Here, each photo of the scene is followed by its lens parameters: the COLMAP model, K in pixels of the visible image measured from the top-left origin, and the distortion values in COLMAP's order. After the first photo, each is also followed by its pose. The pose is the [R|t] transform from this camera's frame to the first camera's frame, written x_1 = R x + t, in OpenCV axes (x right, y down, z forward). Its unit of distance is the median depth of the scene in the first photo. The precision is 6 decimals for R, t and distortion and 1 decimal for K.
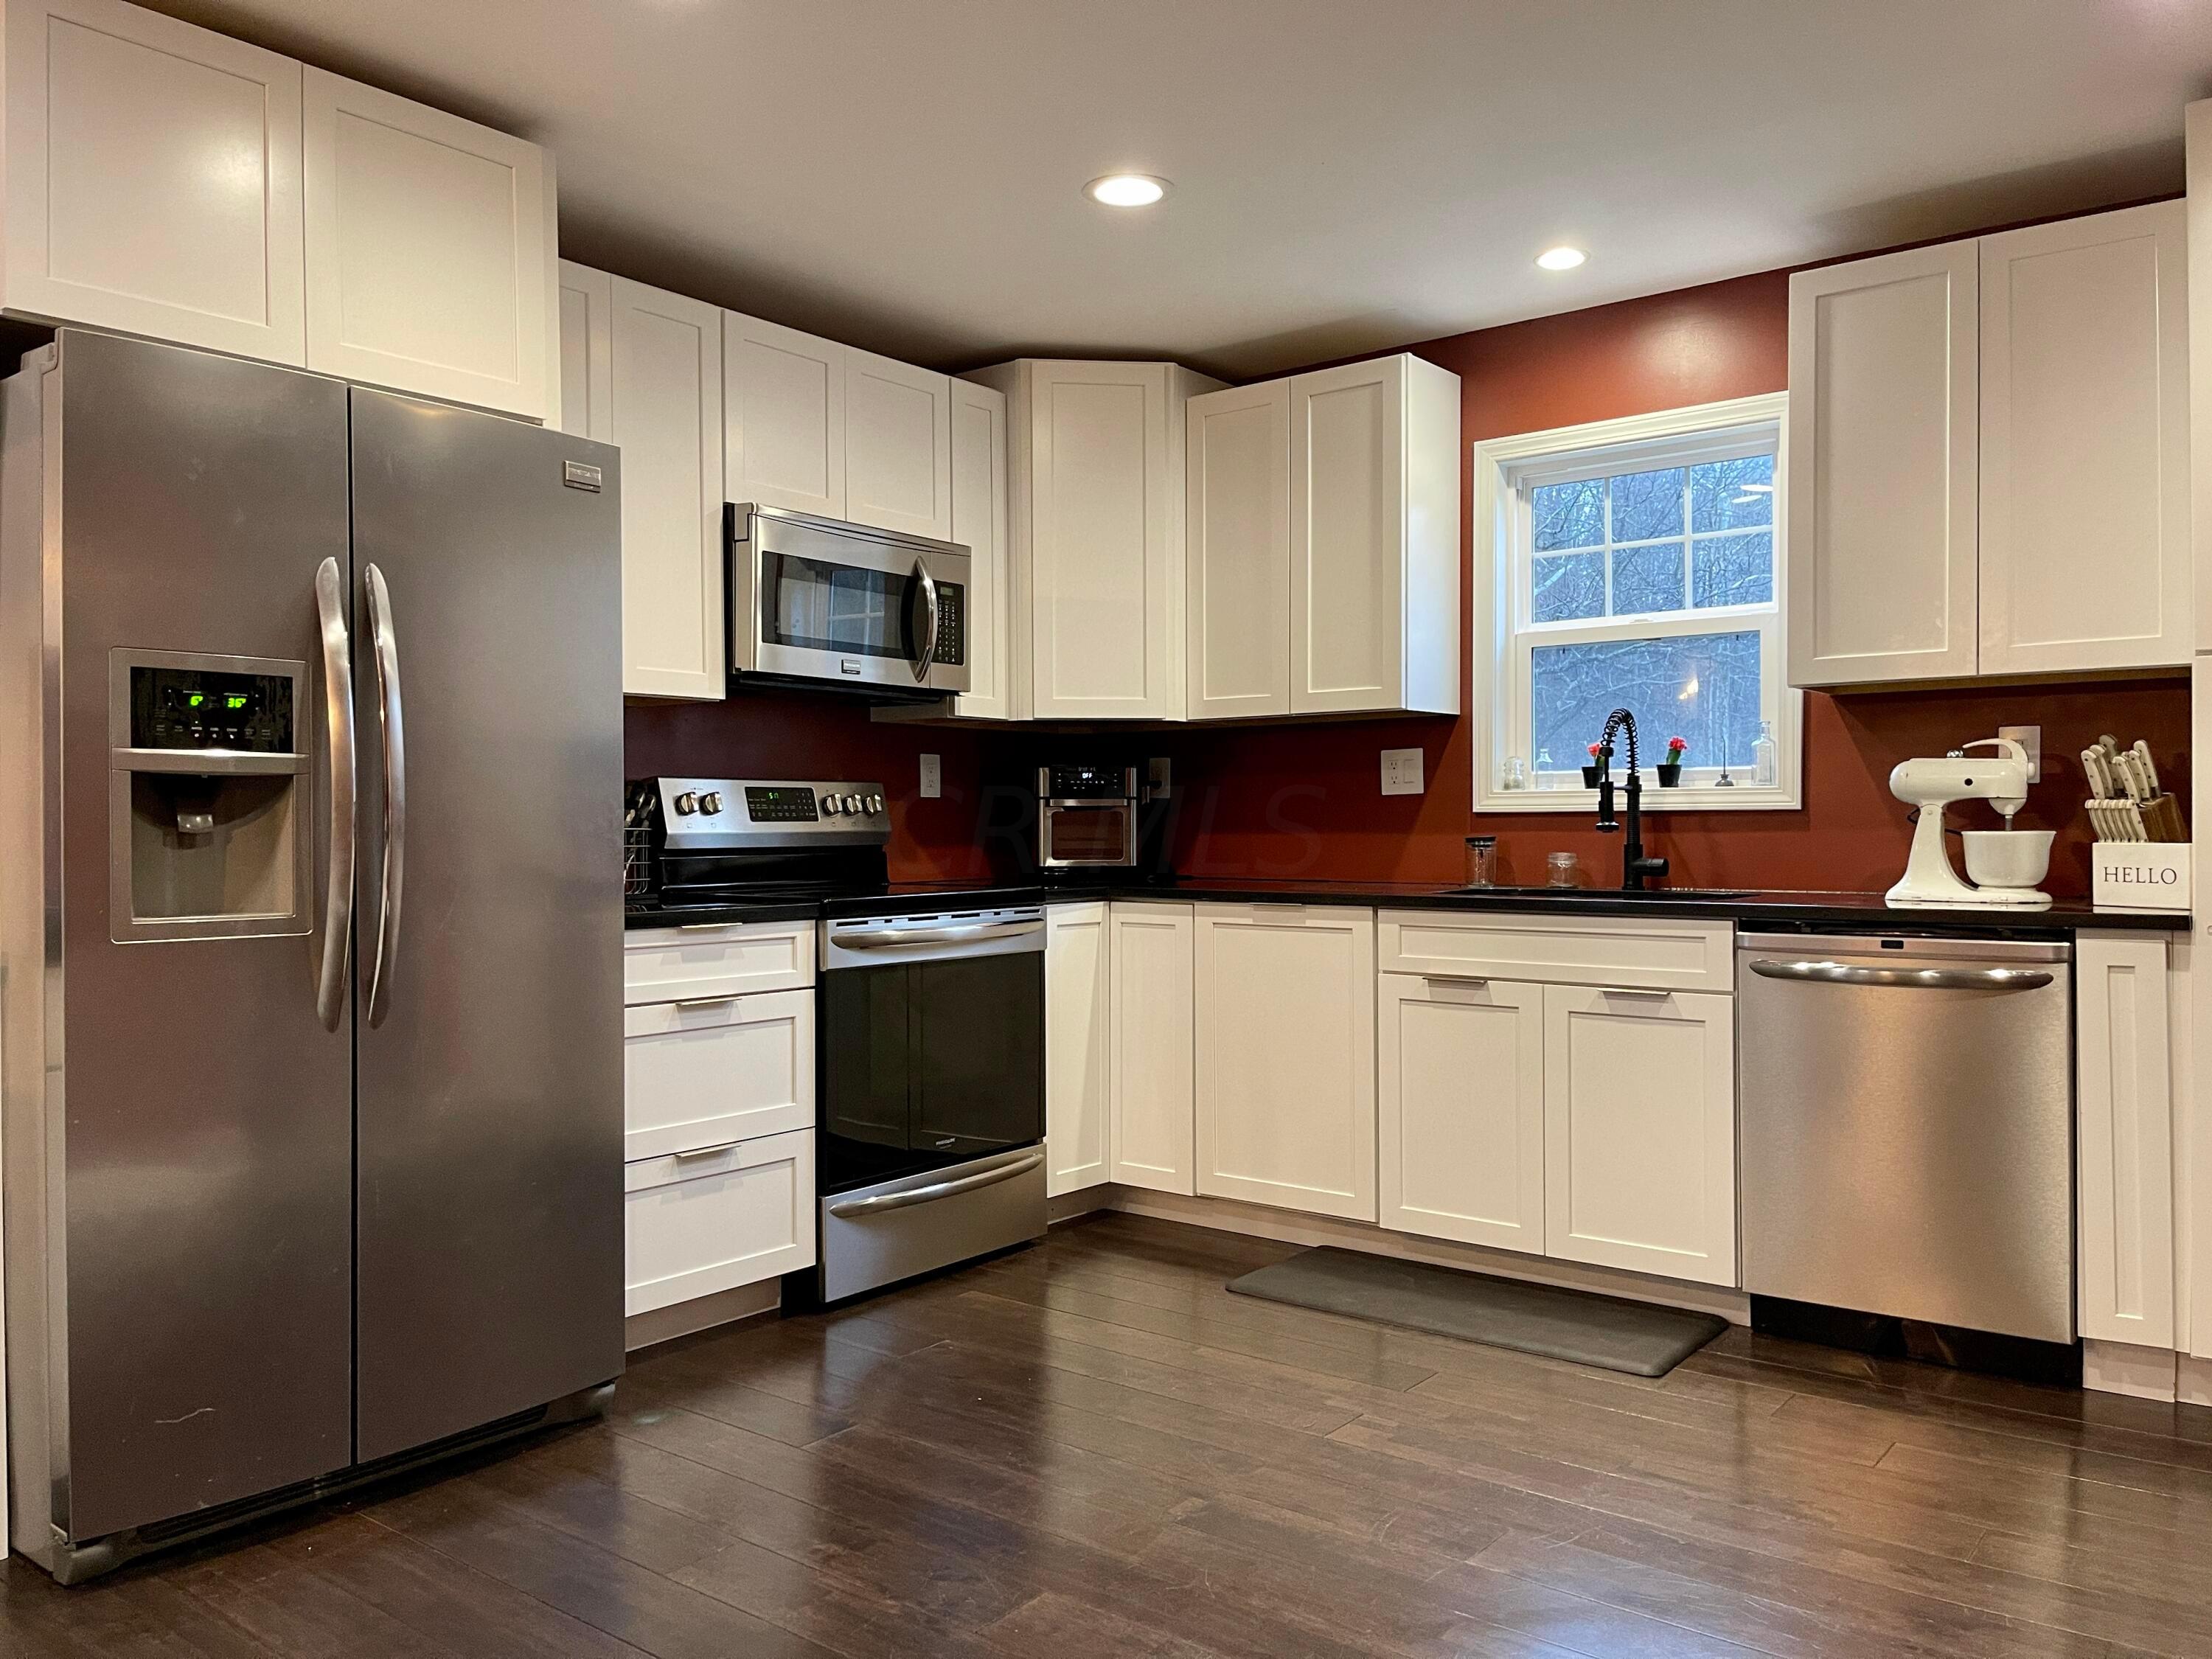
lens RADIAL K [[1669.4, 0, 1096.8], [0, 1669.4, 833.2], [0, 0, 1]] dist [0.036237, -0.034171]
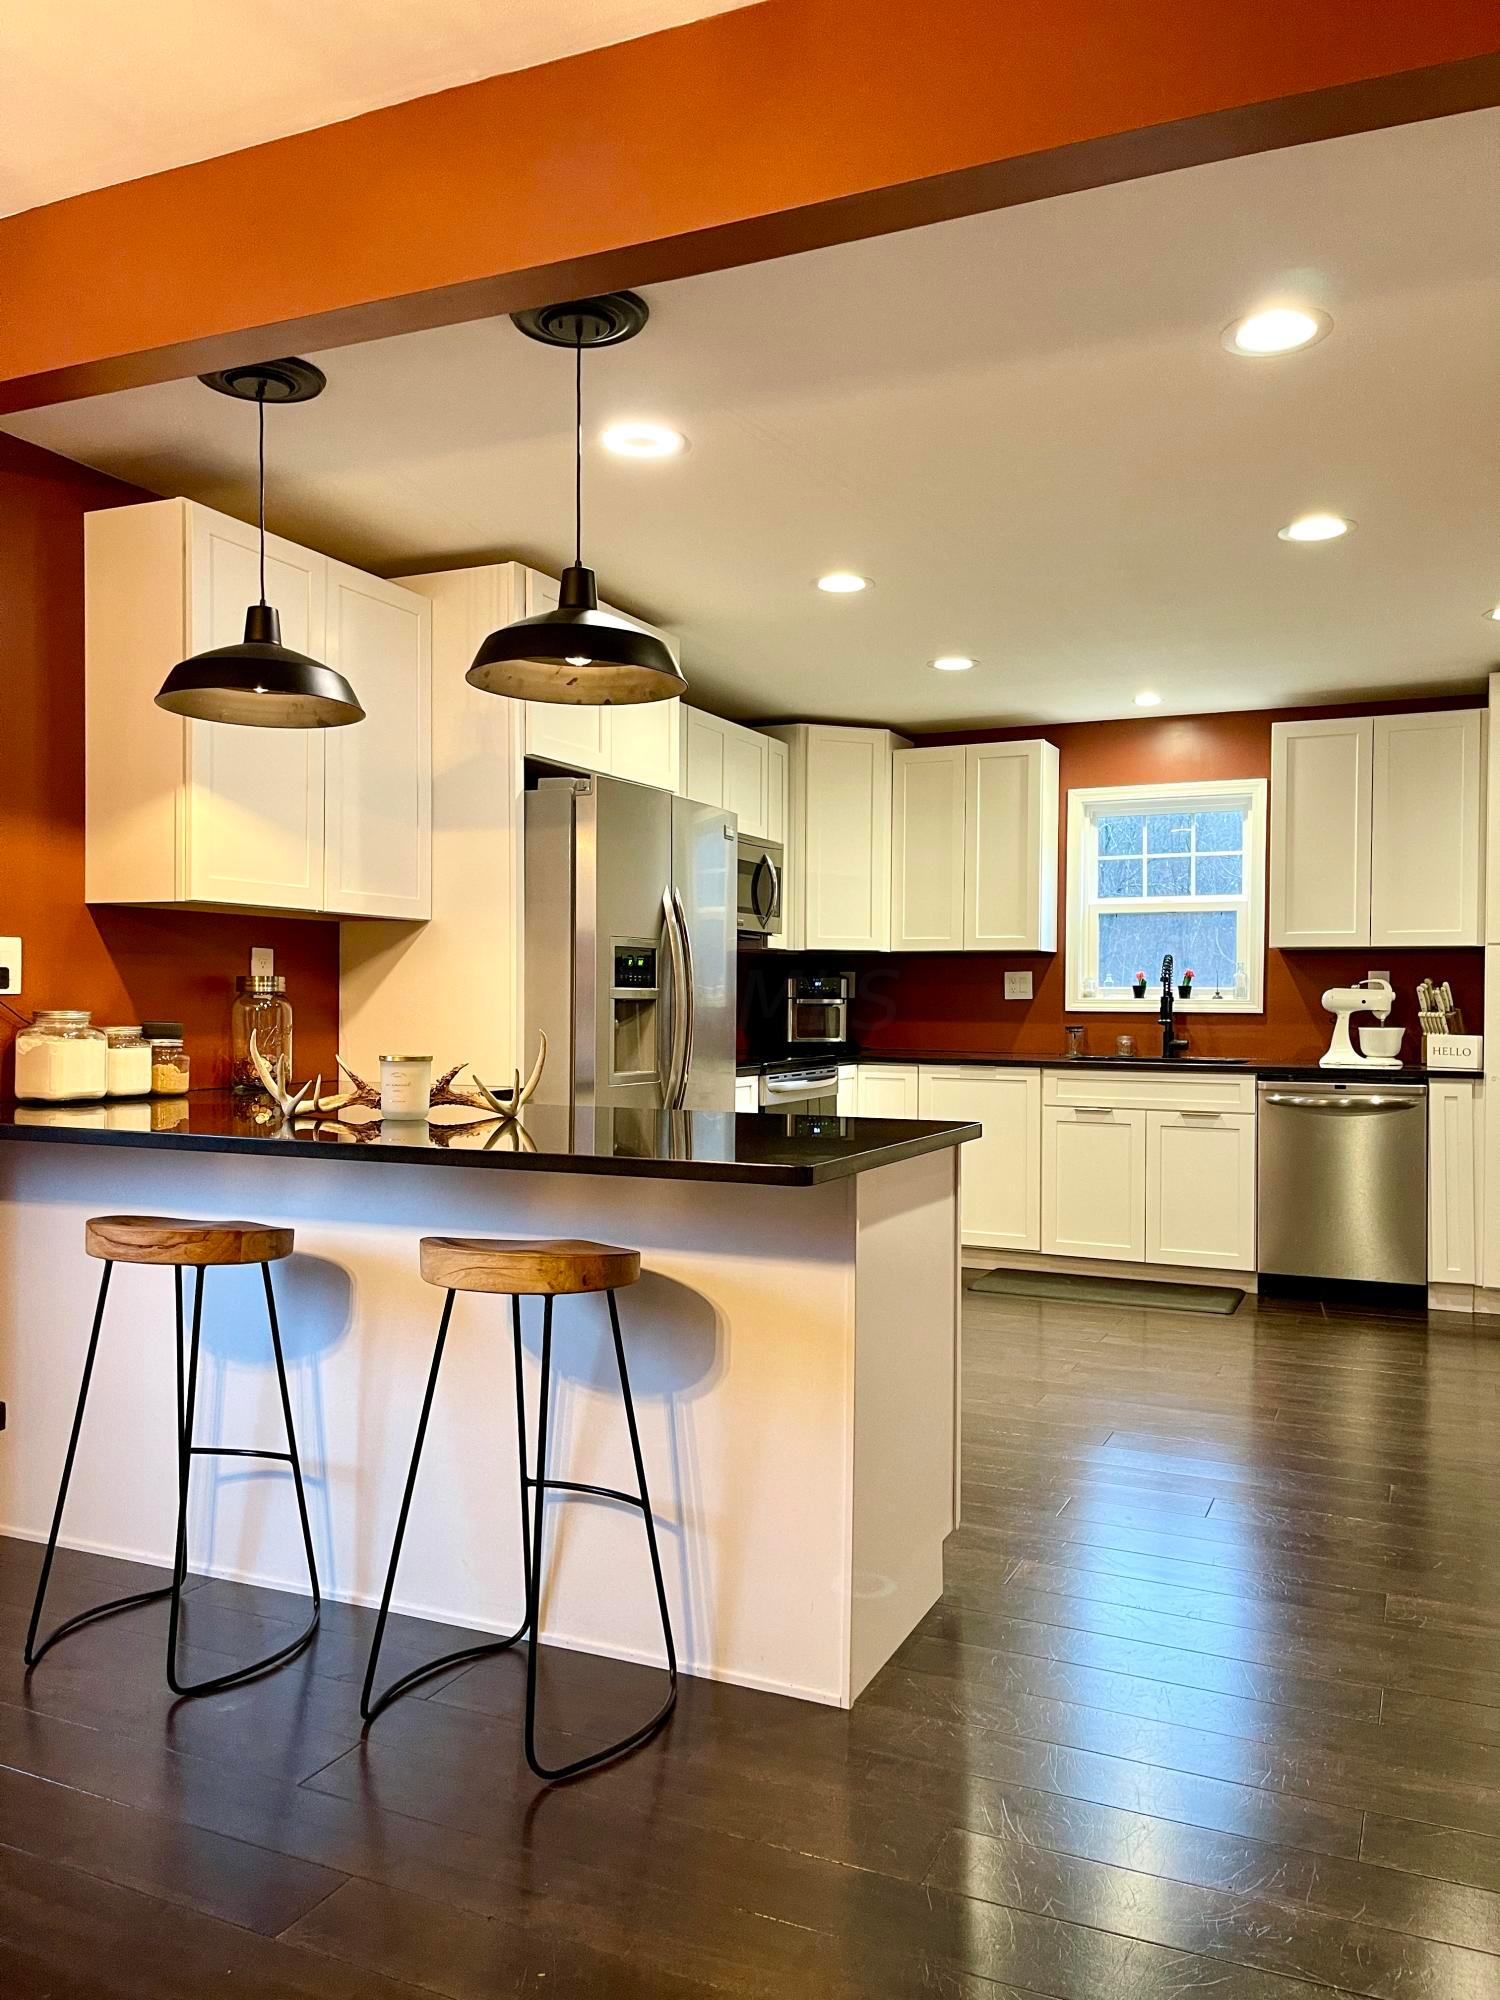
lens RADIAL K [[1509.4, 0, 749.4], [0, 1509.4, 1000.8], [0, 0, 1]] dist [0.036237, -0.034171]
pose [[0.973060, 0.009659, 0.230351, -0.468767], [-0.009621, 0.999953, -0.001285, -0.019333], [-0.230353, -0.000966, 0.973107, -0.431600]]
